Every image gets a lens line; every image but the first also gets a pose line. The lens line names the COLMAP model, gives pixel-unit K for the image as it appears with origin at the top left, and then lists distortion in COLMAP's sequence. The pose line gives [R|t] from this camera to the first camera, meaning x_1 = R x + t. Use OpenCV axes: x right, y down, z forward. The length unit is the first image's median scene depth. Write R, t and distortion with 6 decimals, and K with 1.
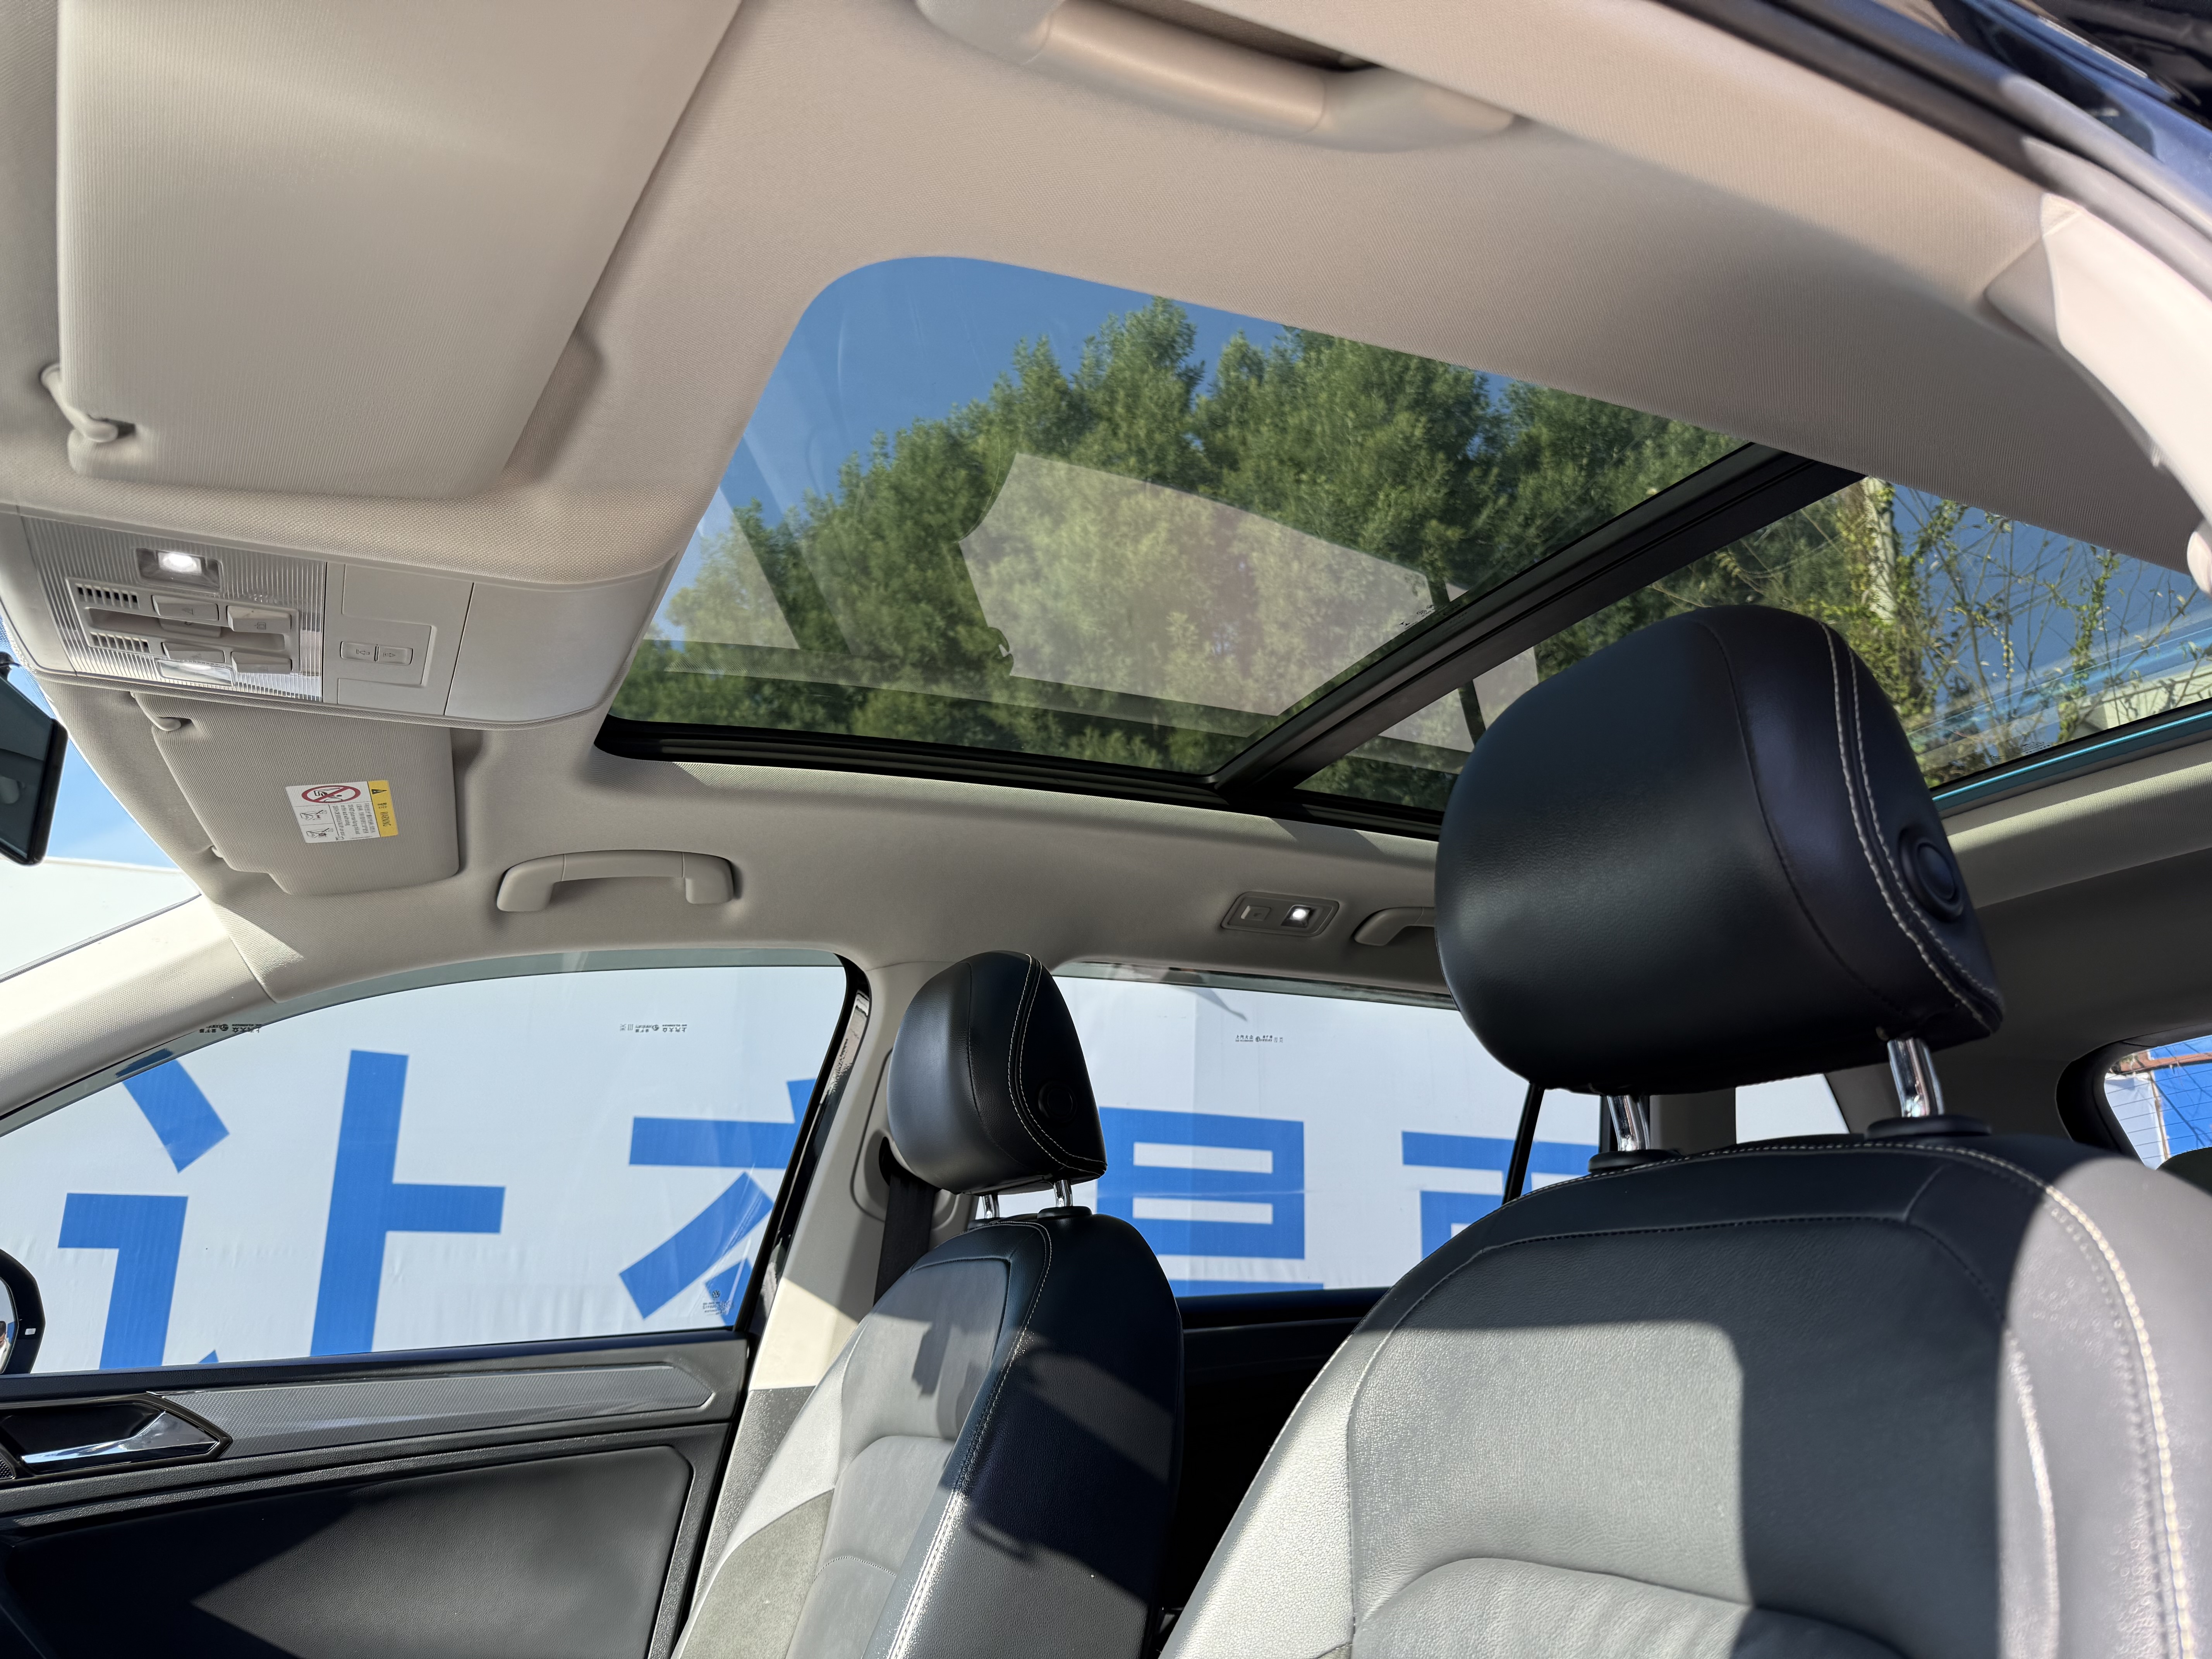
lens RADIAL K [[1587.2, 0, 1106.5], [0, 1587.2, 860.1], [0, 0, 1]] dist [0.003870, 0.000630]
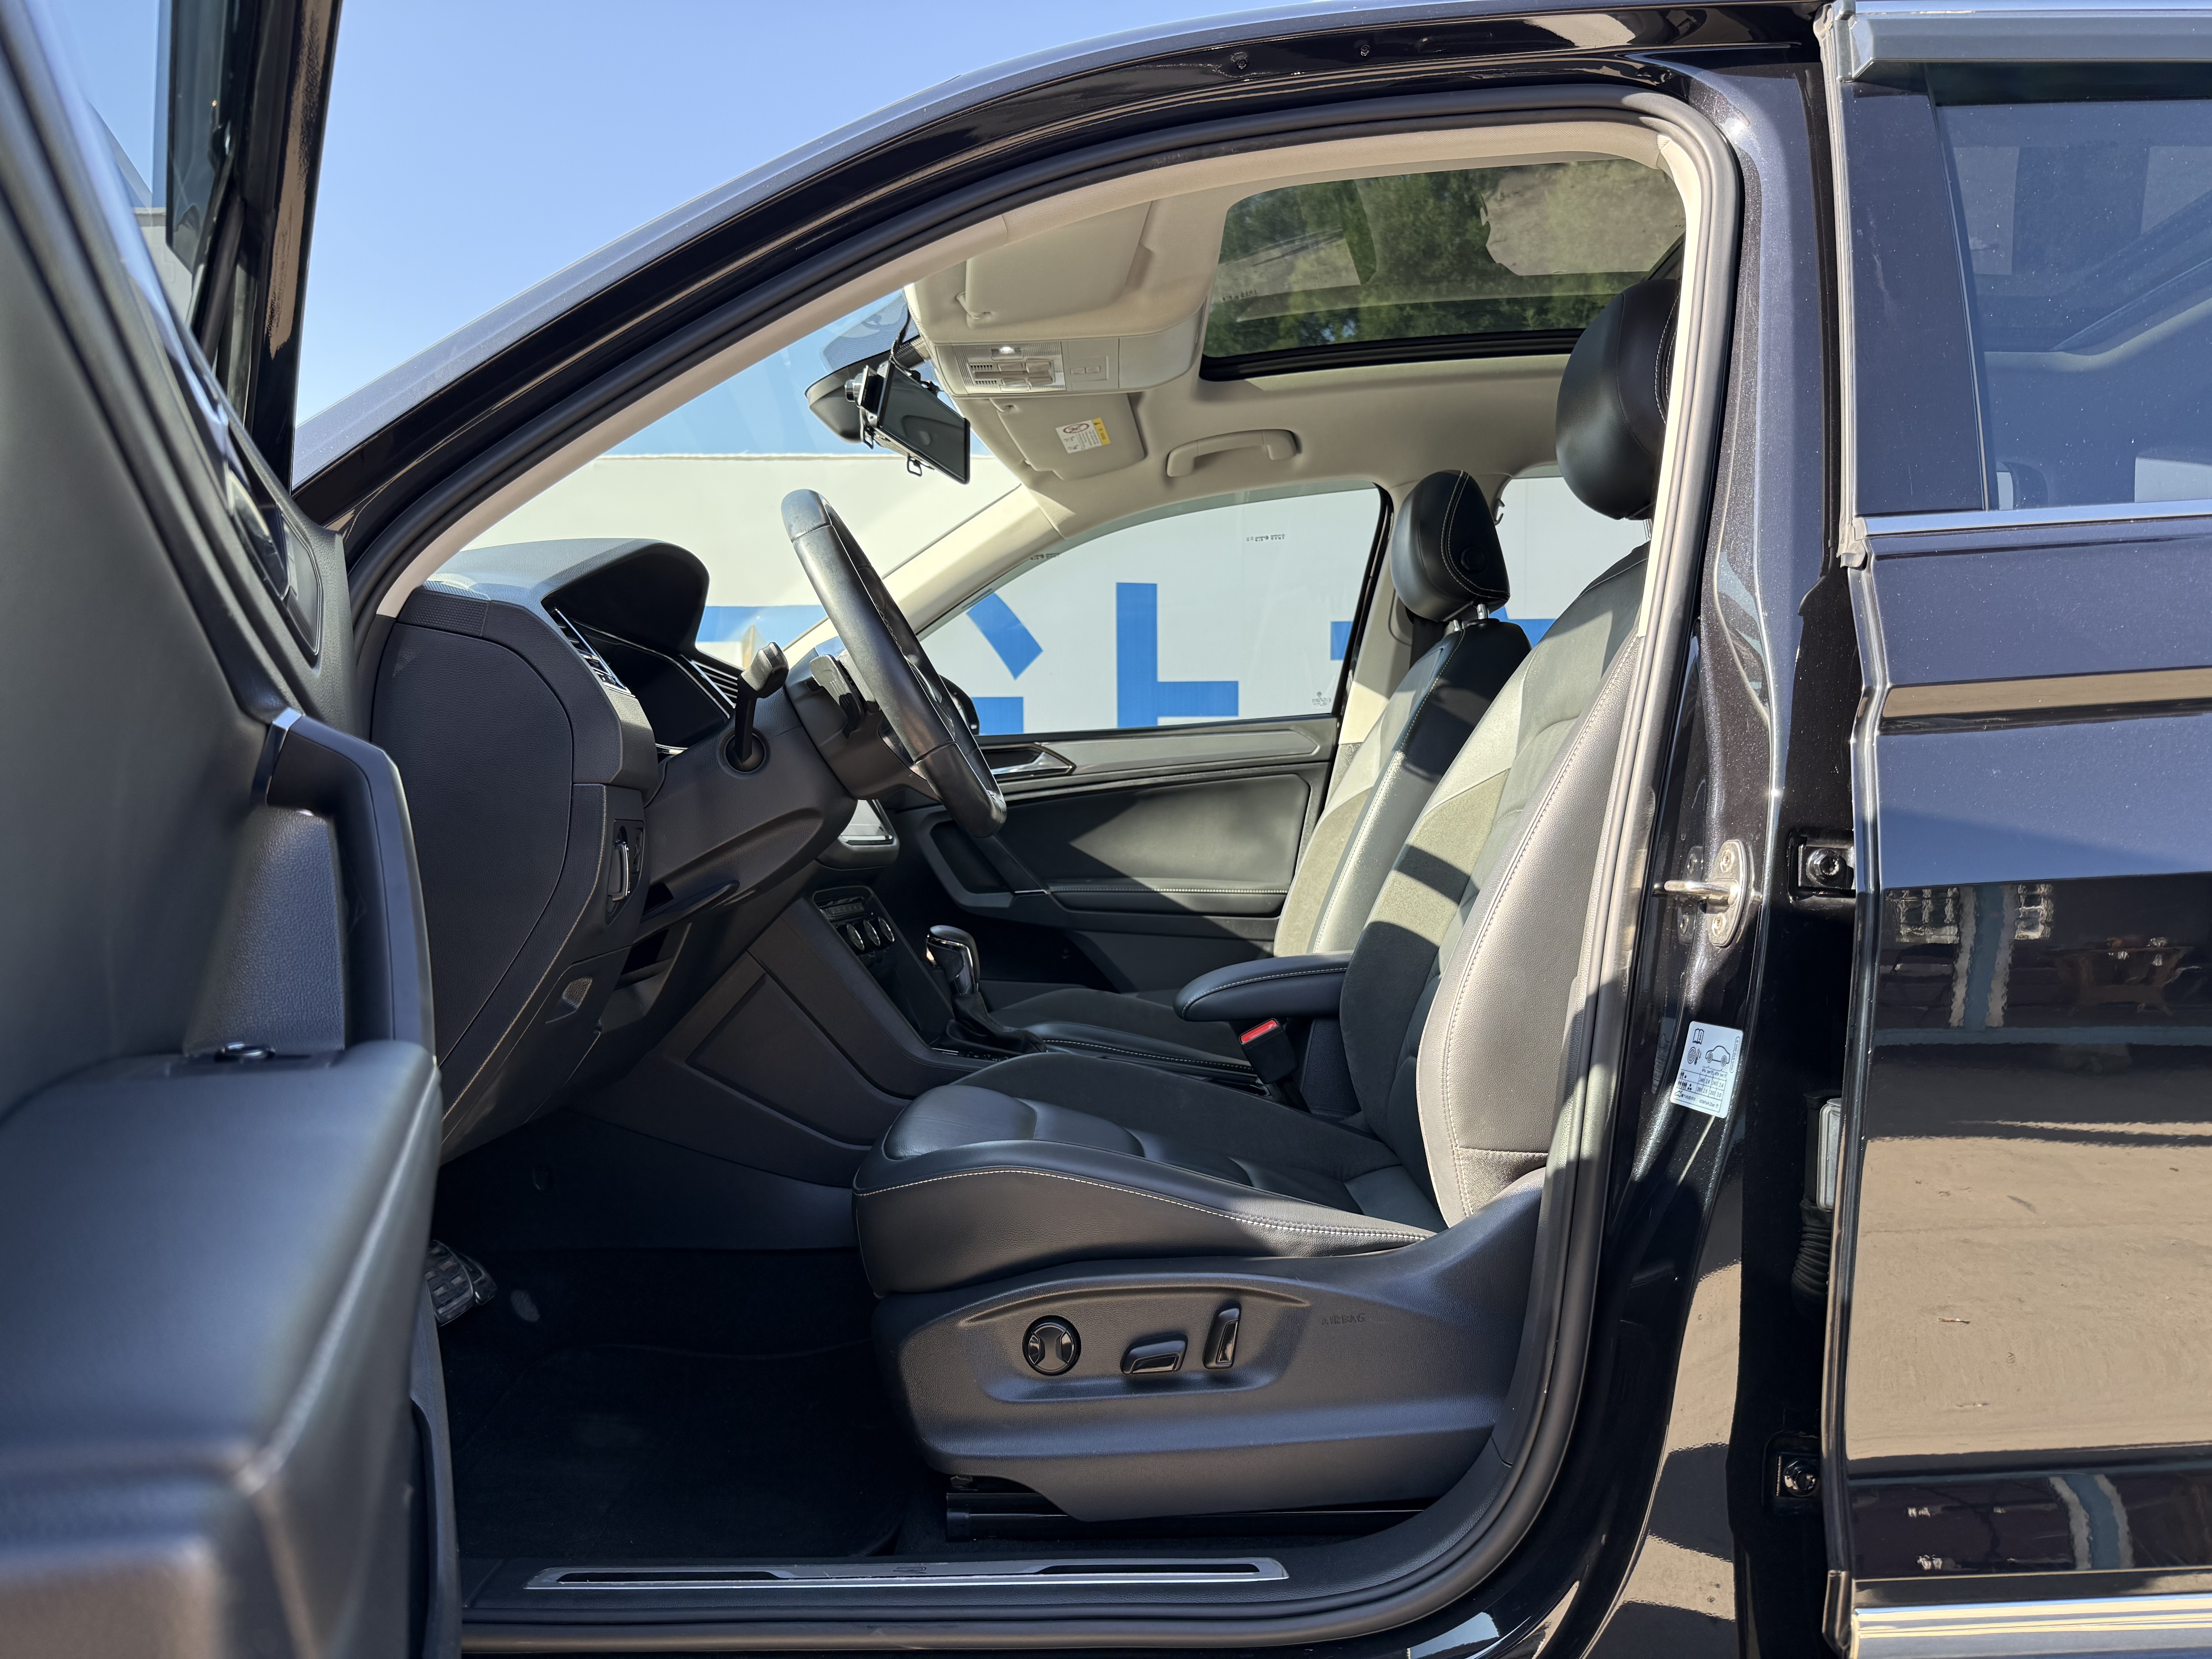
lens RADIAL K [[1587.2, 0, 1106.5], [0, 1587.2, 860.1], [0, 0, 1]] dist [0.003870, 0.000630]
pose [[0.896993, 0.000912, -0.442044, 0.352820], [0.130780, 0.954684, 0.267347, -0.043717], [0.422257, -0.297619, 0.856226, -0.702465]]
